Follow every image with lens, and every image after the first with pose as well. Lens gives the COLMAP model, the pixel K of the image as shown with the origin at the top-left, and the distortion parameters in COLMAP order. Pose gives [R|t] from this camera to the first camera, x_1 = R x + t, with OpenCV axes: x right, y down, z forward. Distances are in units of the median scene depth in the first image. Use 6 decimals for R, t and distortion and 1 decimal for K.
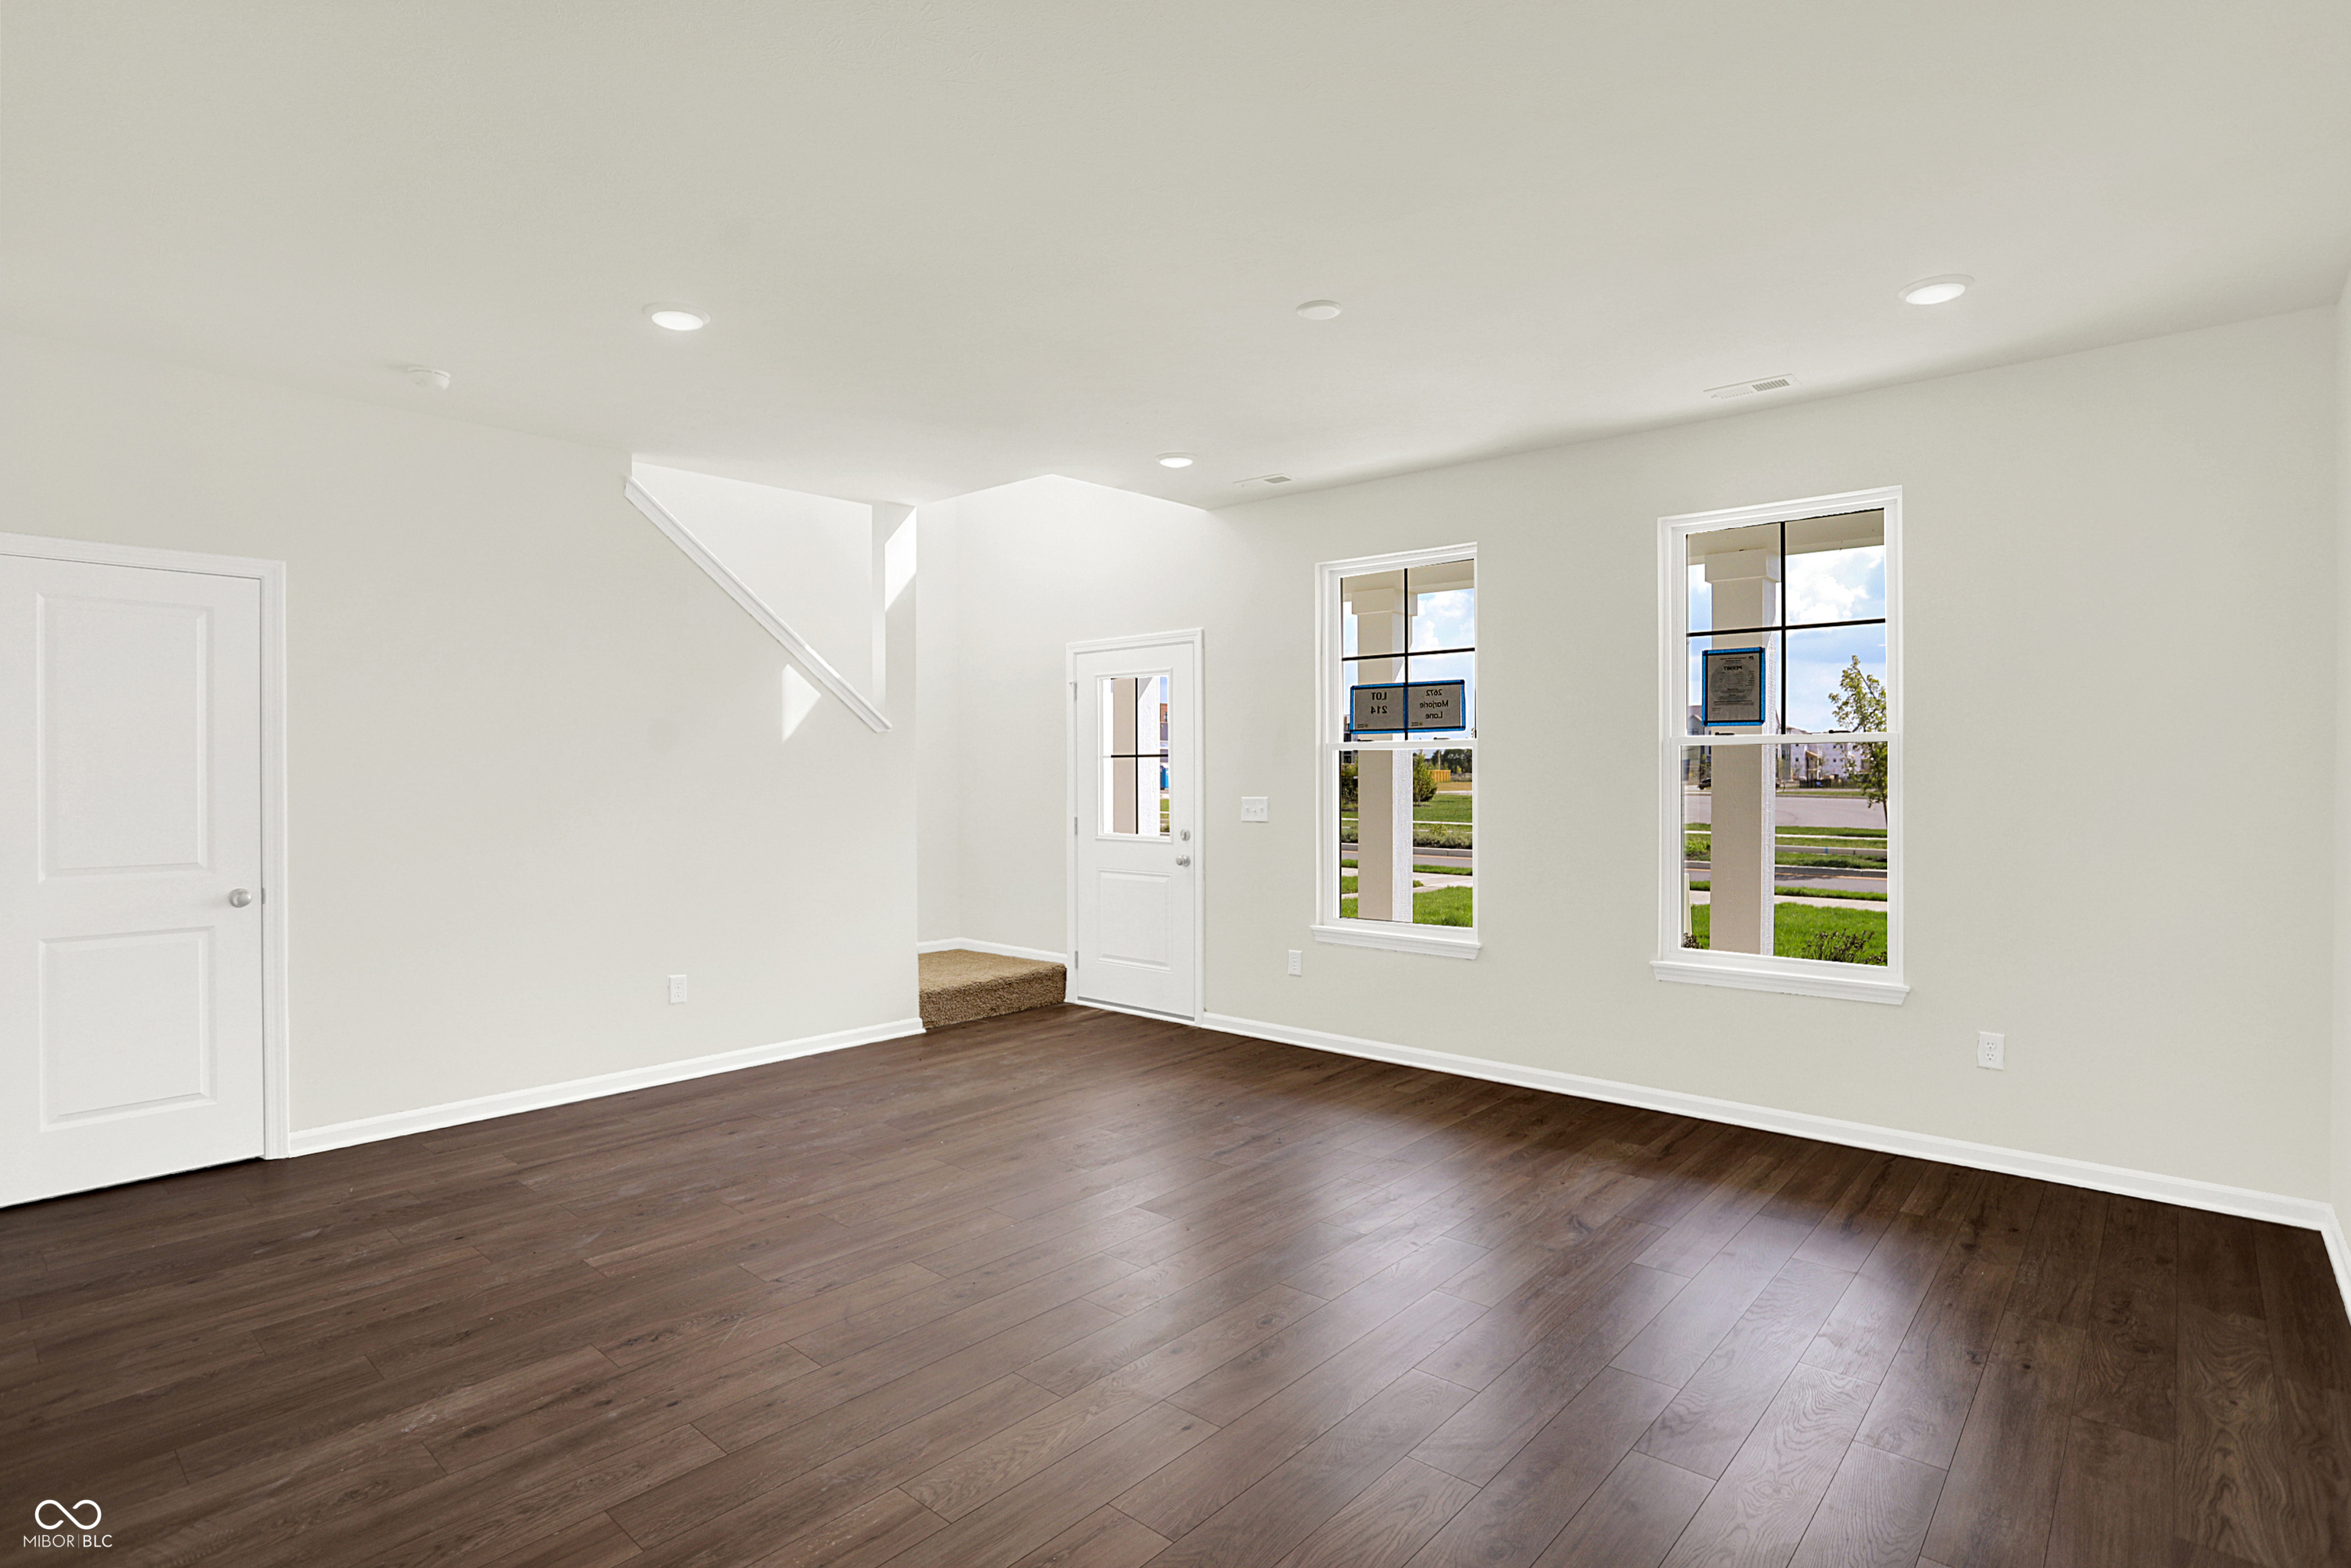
lens RADIAL K [[1162.3, 0, 1173.1], [0, 1162.3, 776.9], [0, 0, 1]] dist [-0.074265, 0.031071]
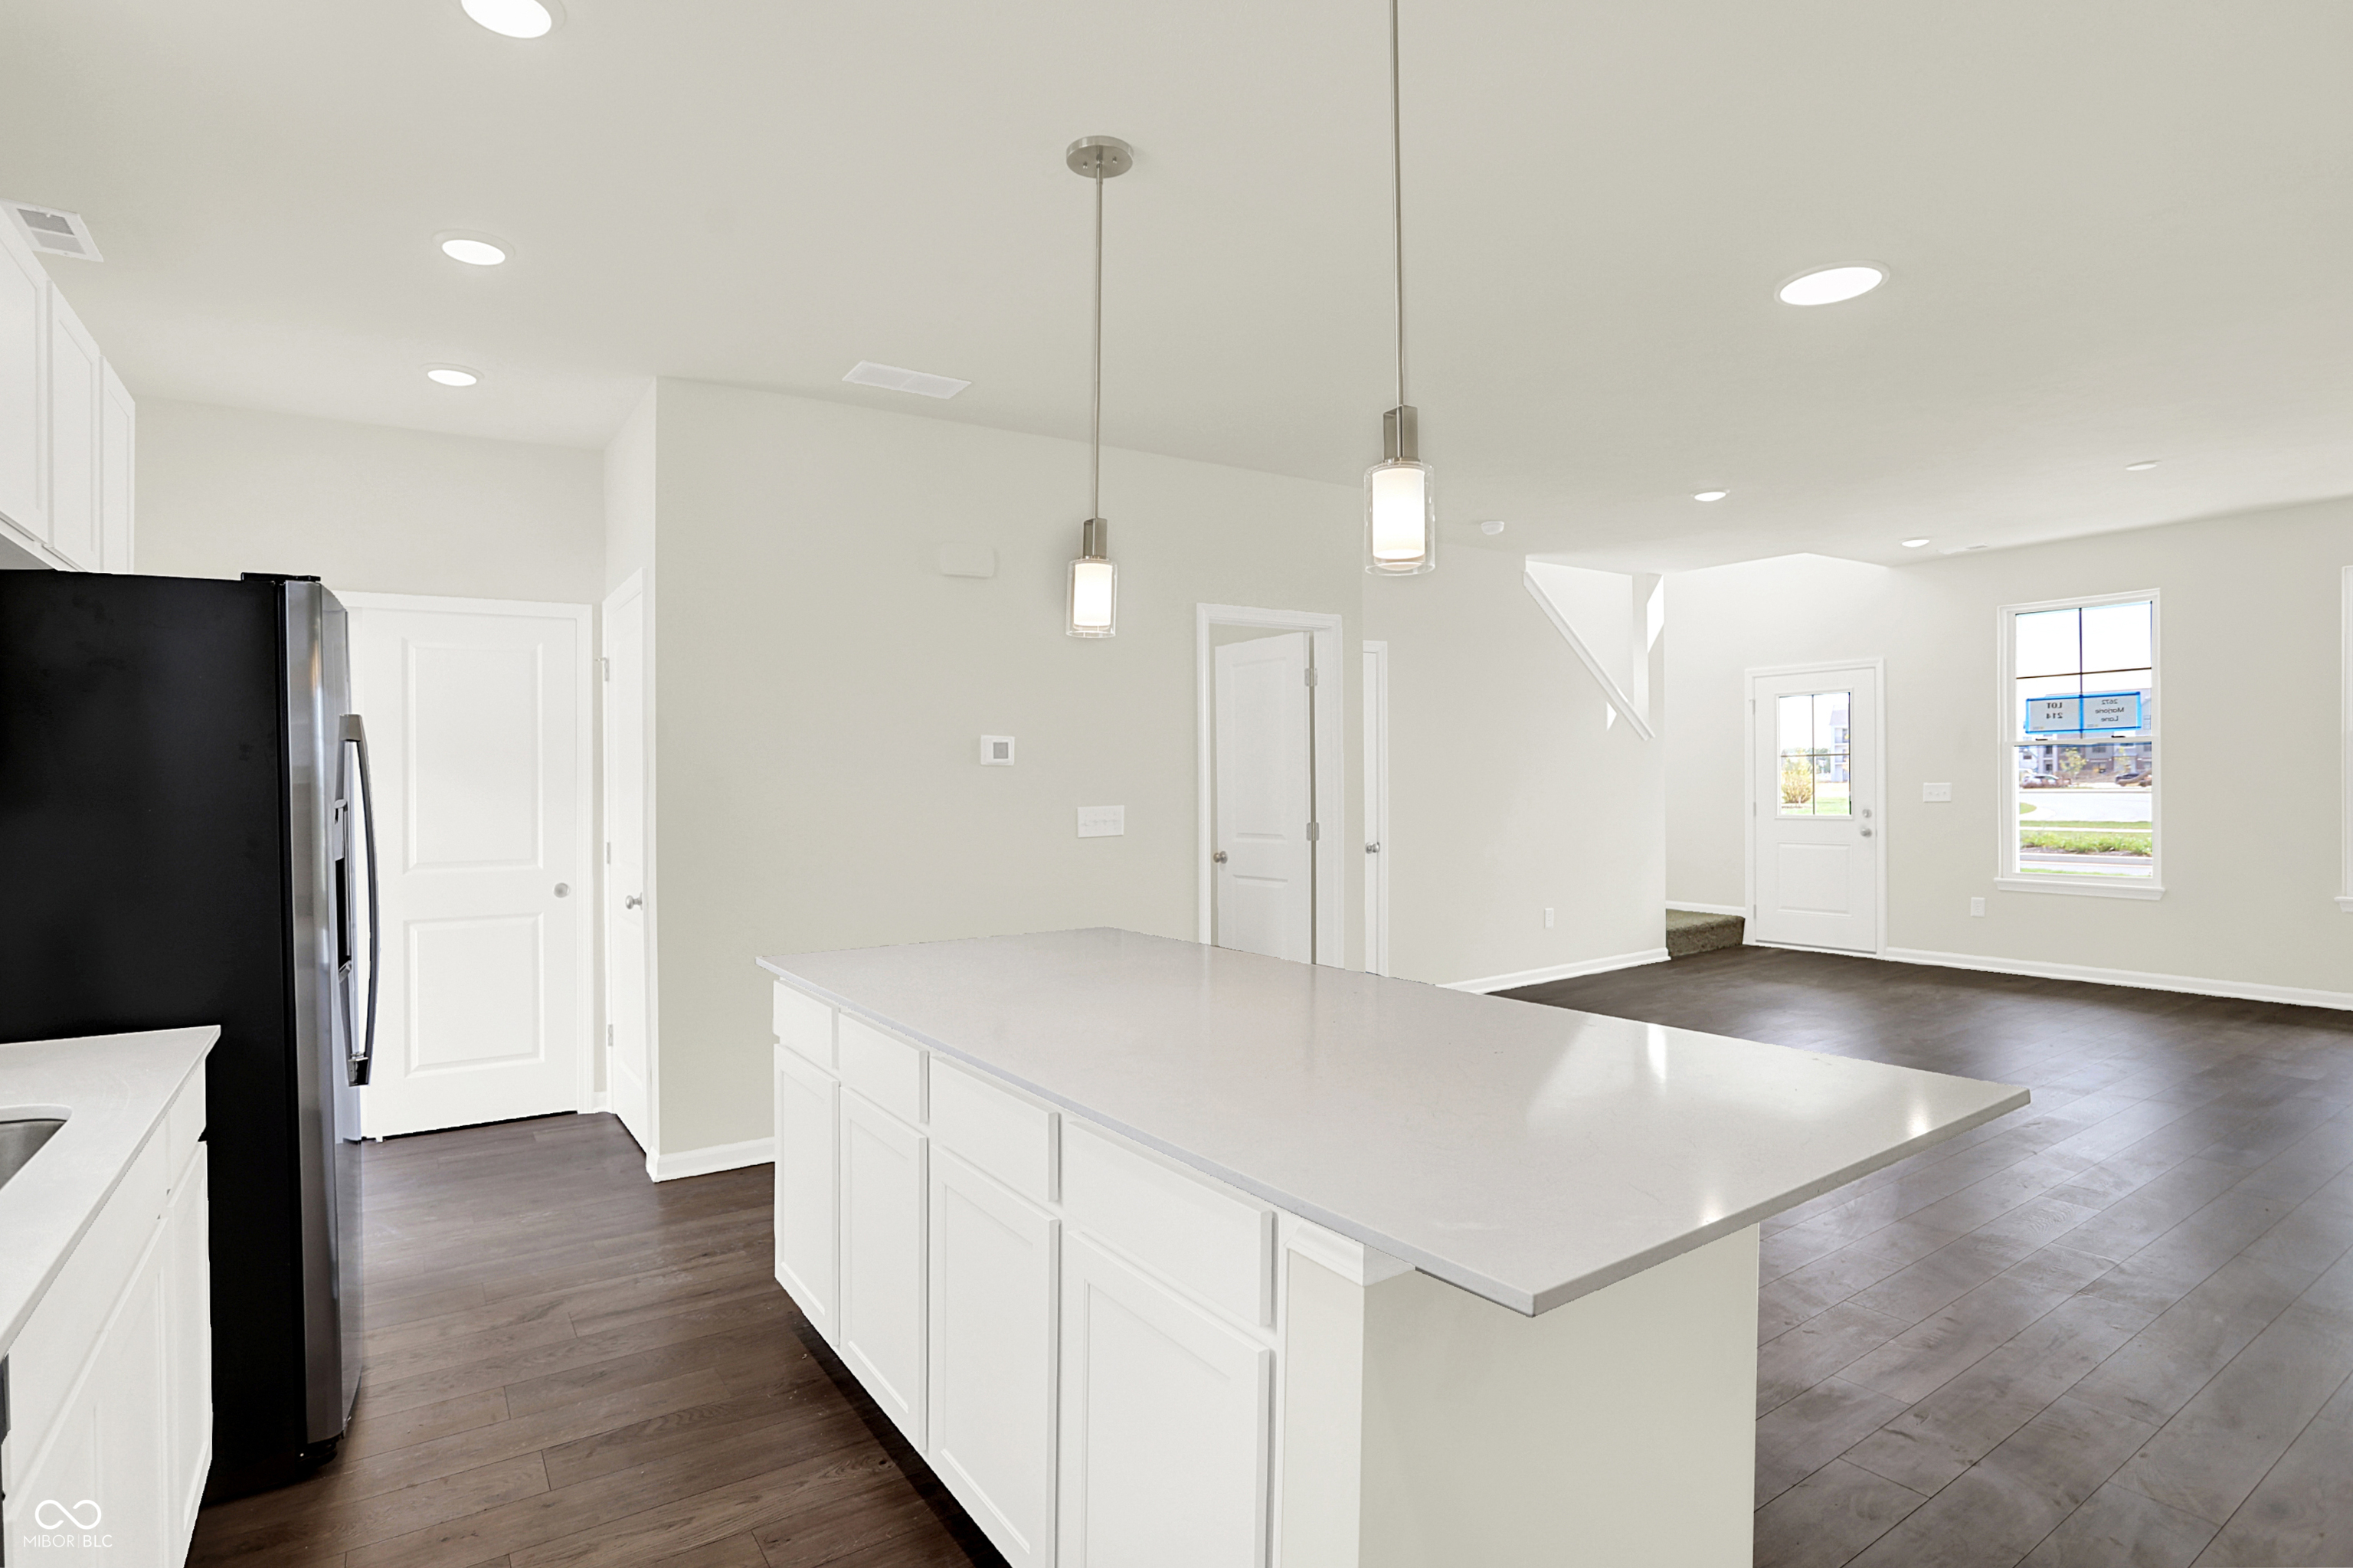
lens RADIAL K [[1163.4, 0, 1174.1], [0, 1163.4, 776.9], [0, 0, 1]] dist [-0.074265, 0.031071]
pose [[0.966114, -0.013420, -0.257765, -0.569357], [0.011635, 0.999897, -0.008451, 0.013755], [0.257852, 0.005166, 0.966171, -0.613712]]
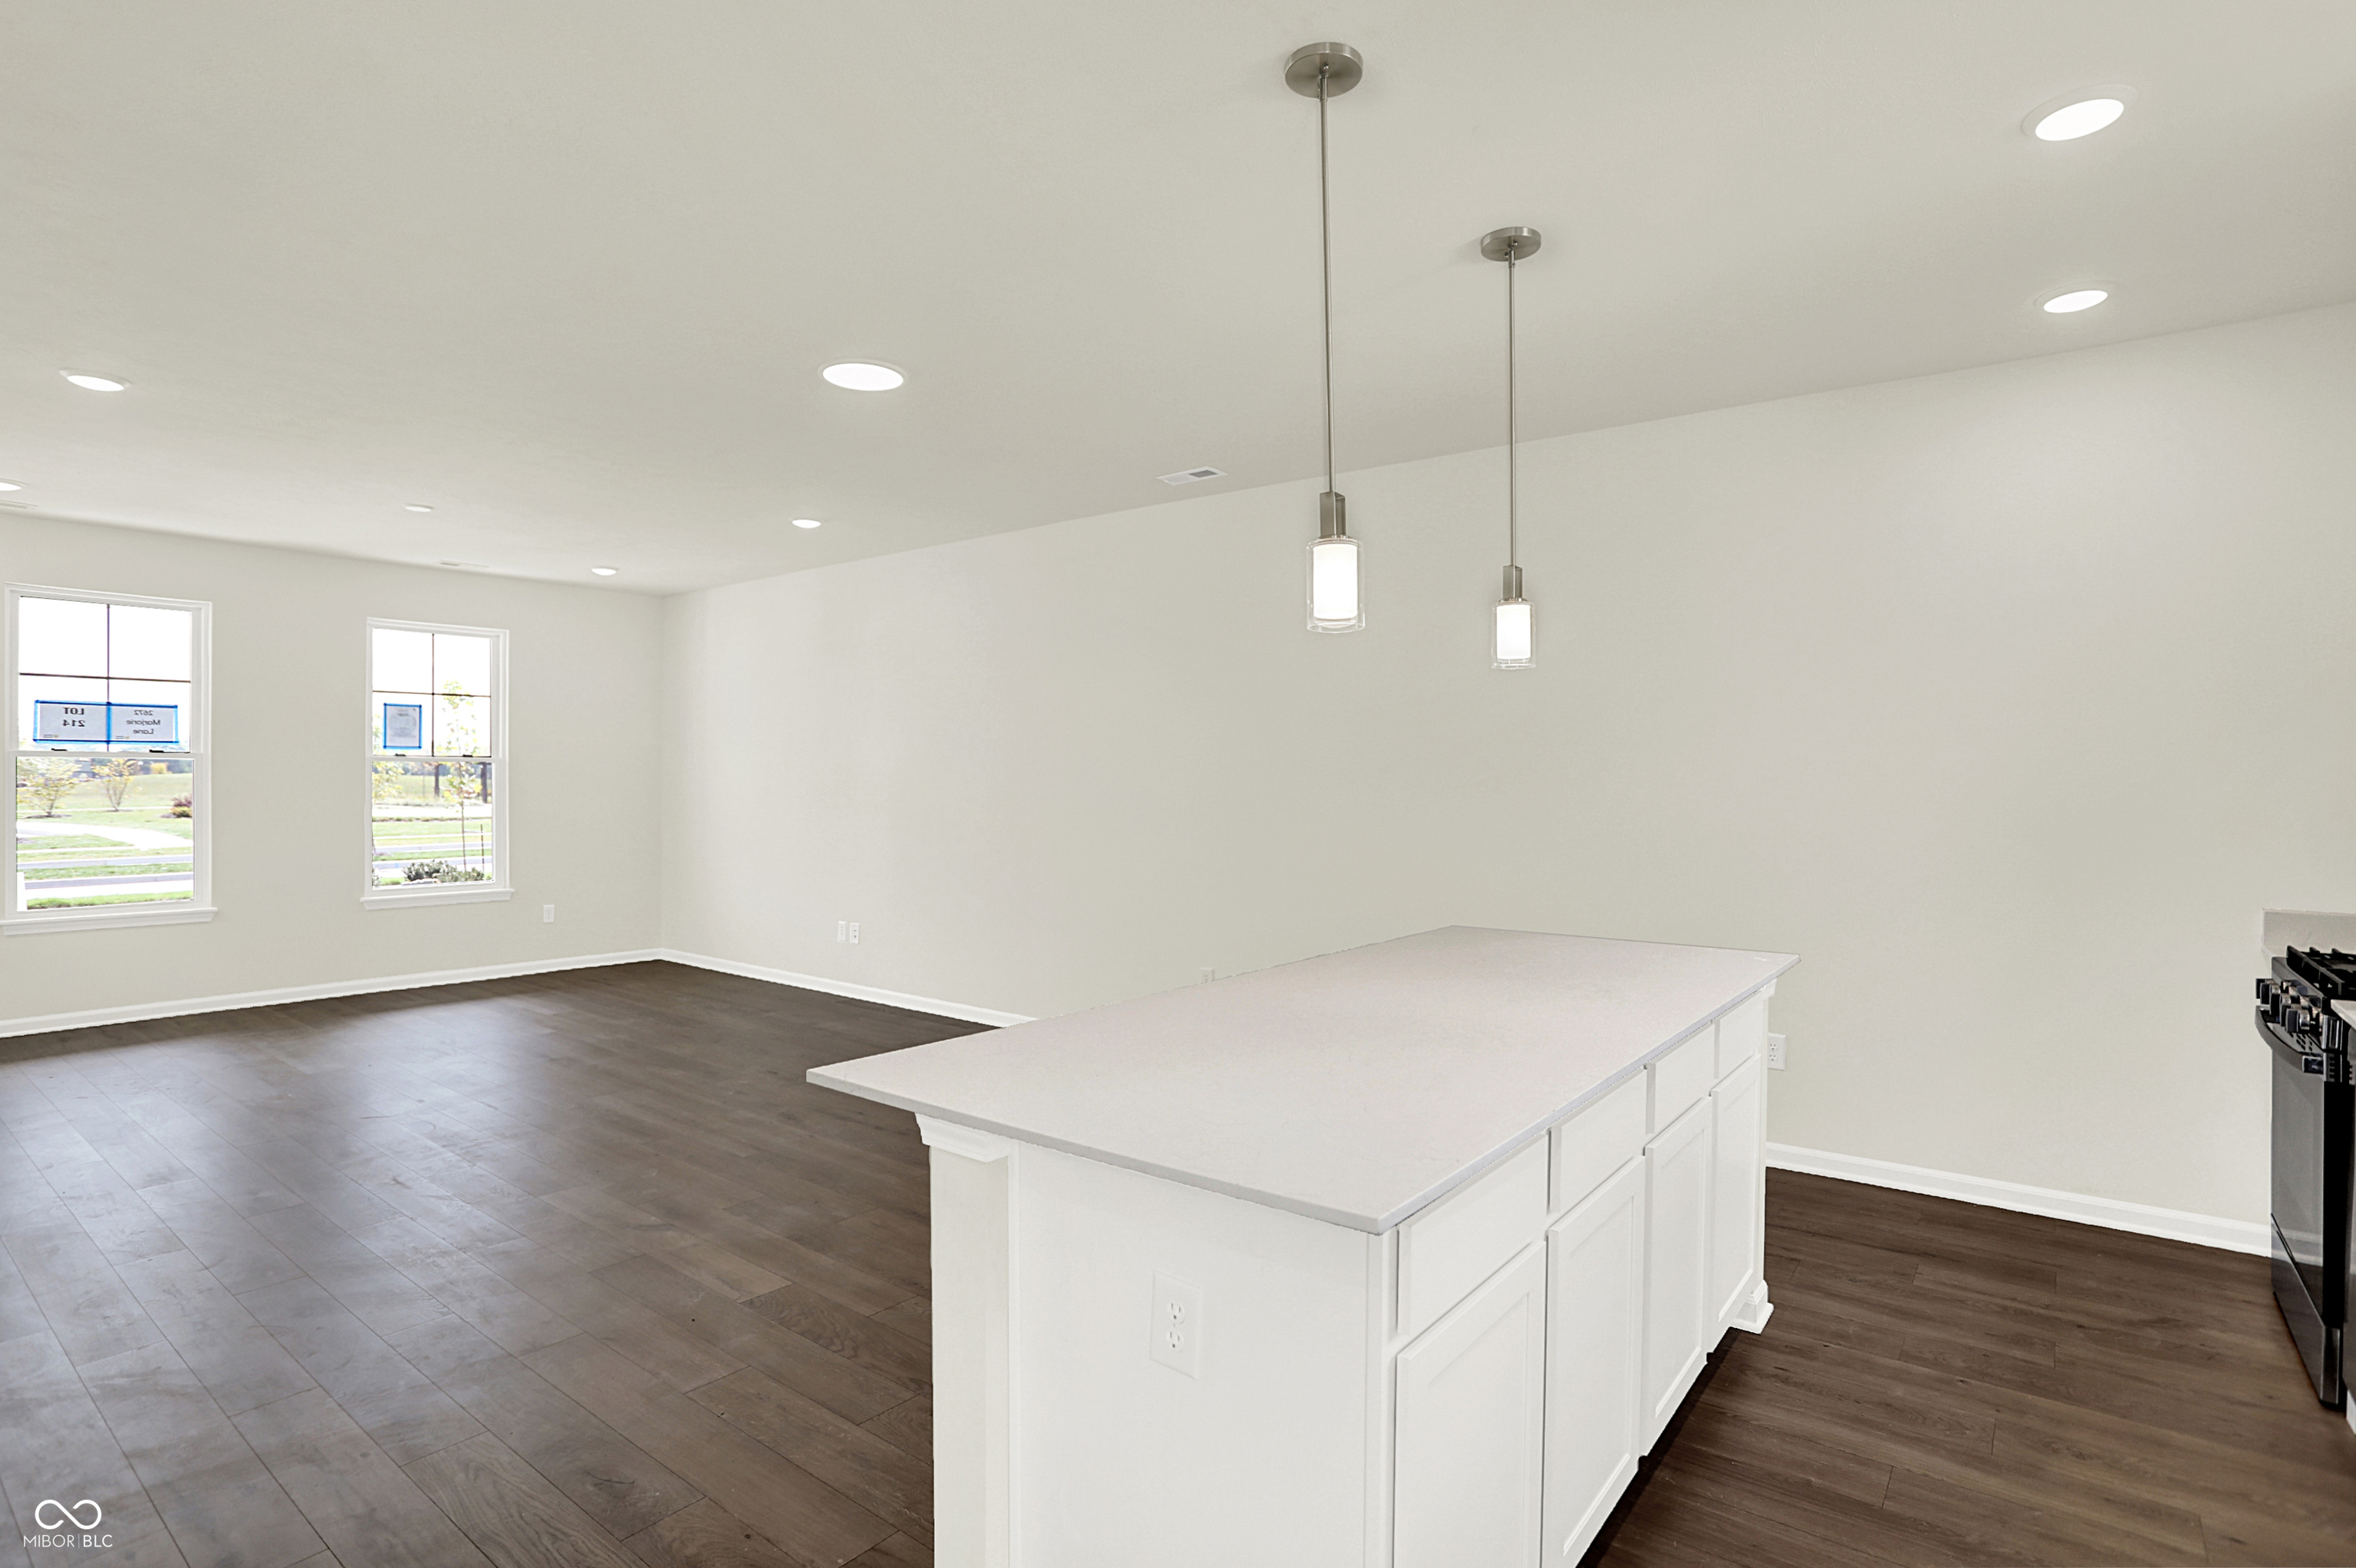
lens RADIAL K [[1164.8, 0, 1181.1], [0, 1164.8, 765.3], [0, 0, 1]] dist [-0.067677, 0.023311]
pose [[-0.069728, 0.009063, 0.997525, -1.209527], [0.004114, 0.999953, -0.008798, -0.003171], [-0.997558, 0.003490, -0.069762, -0.007938]]
